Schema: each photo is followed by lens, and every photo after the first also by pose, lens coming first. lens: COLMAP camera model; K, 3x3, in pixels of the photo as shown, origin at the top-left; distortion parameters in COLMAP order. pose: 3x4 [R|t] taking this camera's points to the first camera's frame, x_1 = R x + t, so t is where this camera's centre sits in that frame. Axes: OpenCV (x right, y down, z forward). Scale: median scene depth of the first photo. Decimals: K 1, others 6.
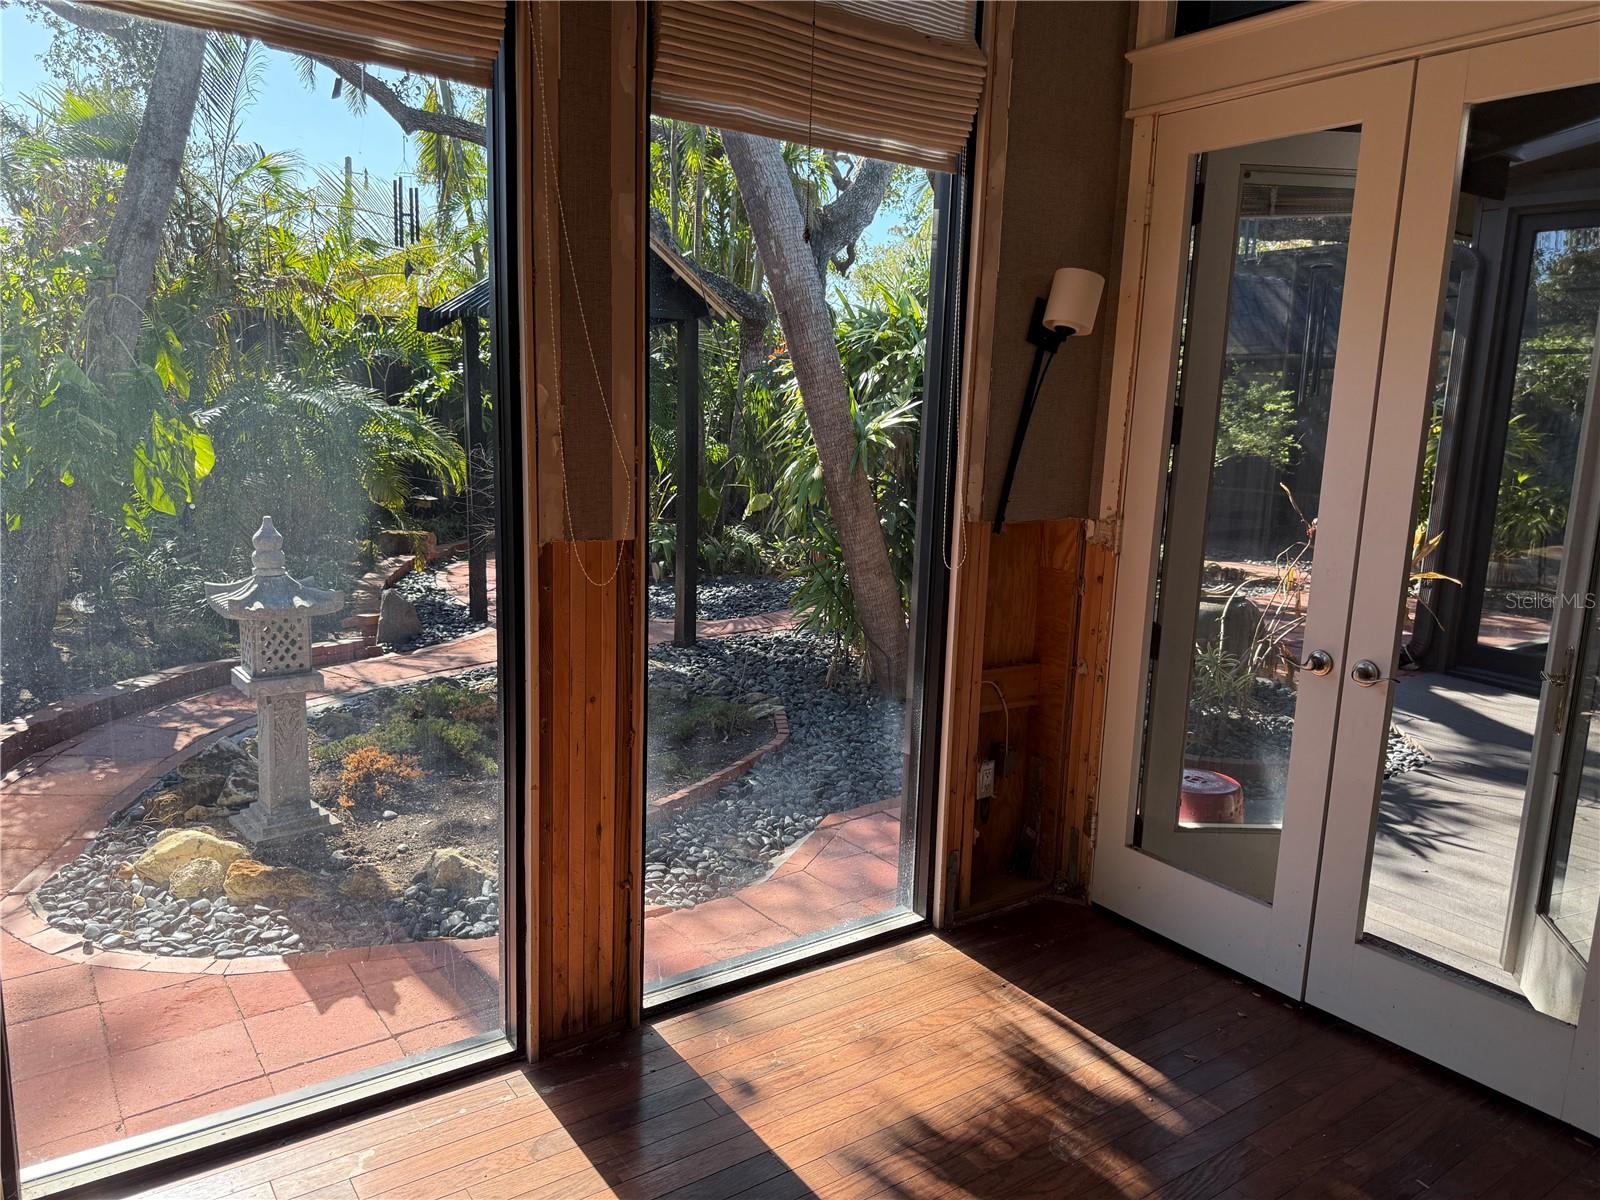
lens RADIAL K [[1136.5, 0, 799.7], [0, 1136.5, 603.0], [0, 0, 1]] dist [0.009862, 0.000585]
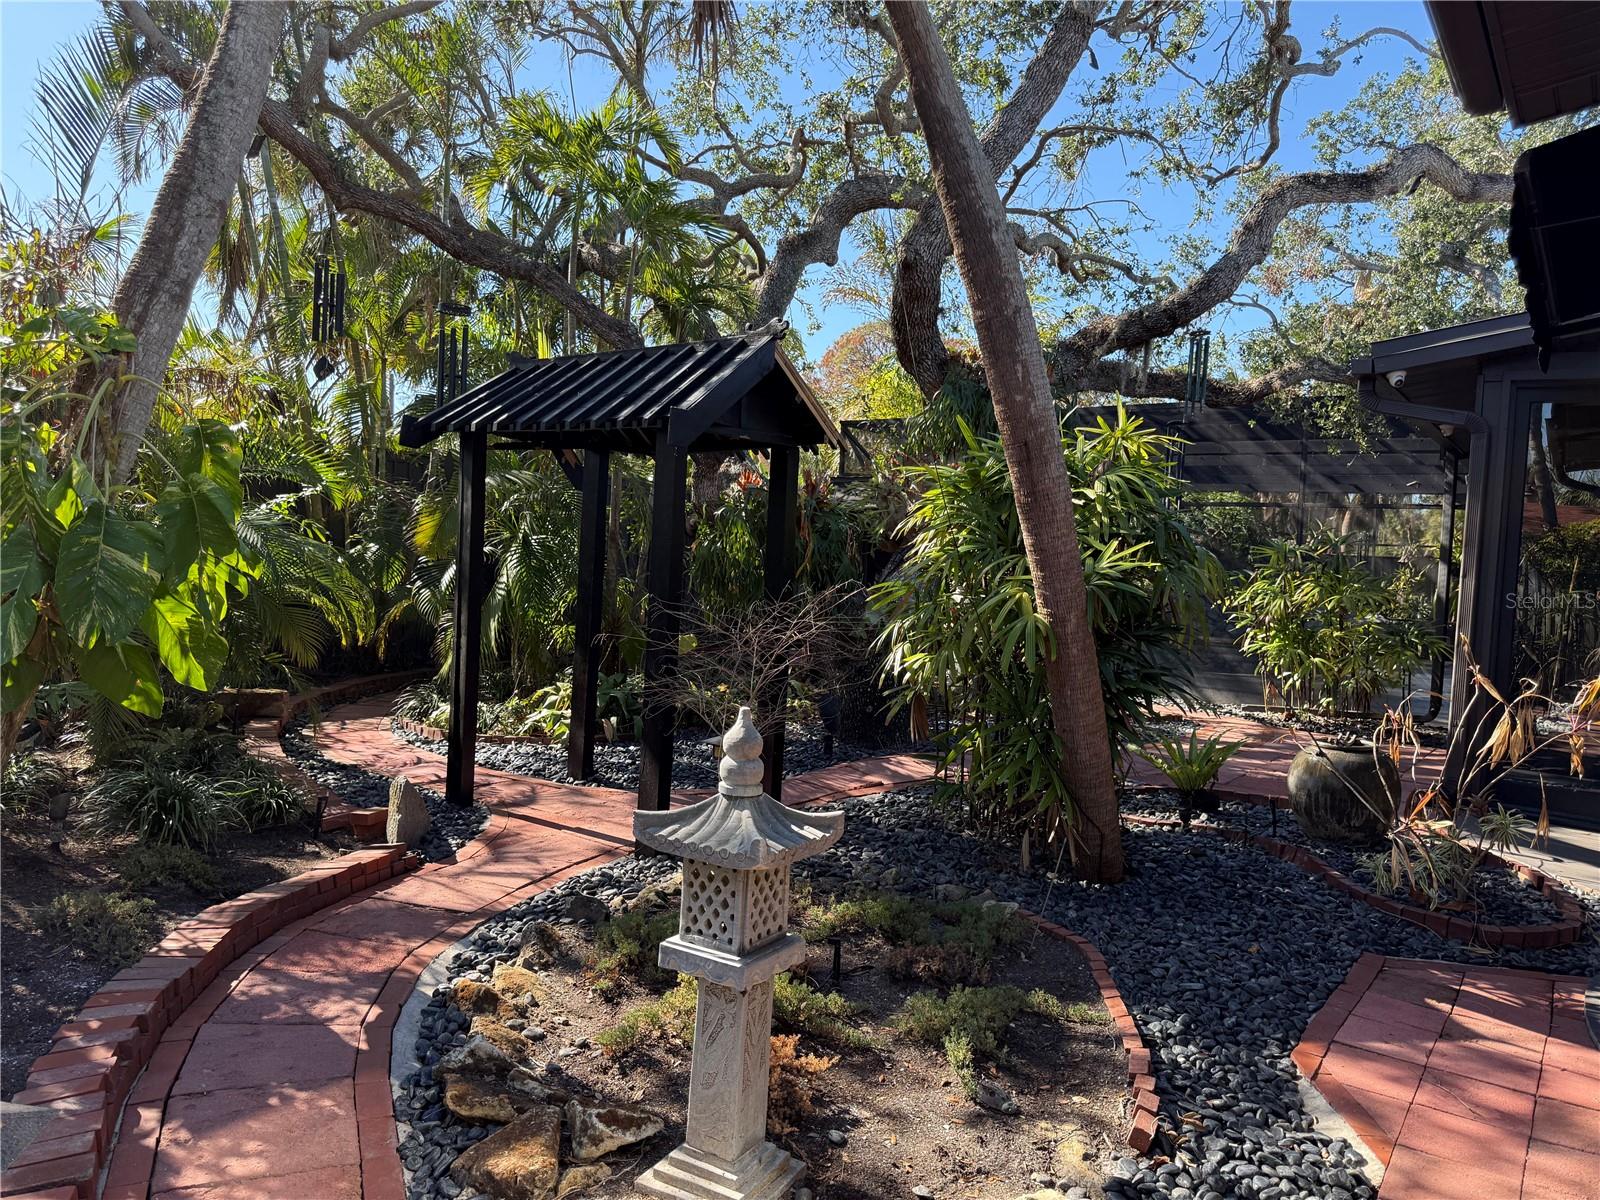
lens RADIAL K [[1136.5, 0, 800.0], [0, 1136.5, 596.4], [0, 0, 1]] dist [0.009862, 0.000585]
pose [[0.949045, 0.004477, 0.315110, -0.456015], [0.036065, 0.991787, -0.122711, -0.039276], [-0.313071, 0.127823, 0.941089, 0.248442]]
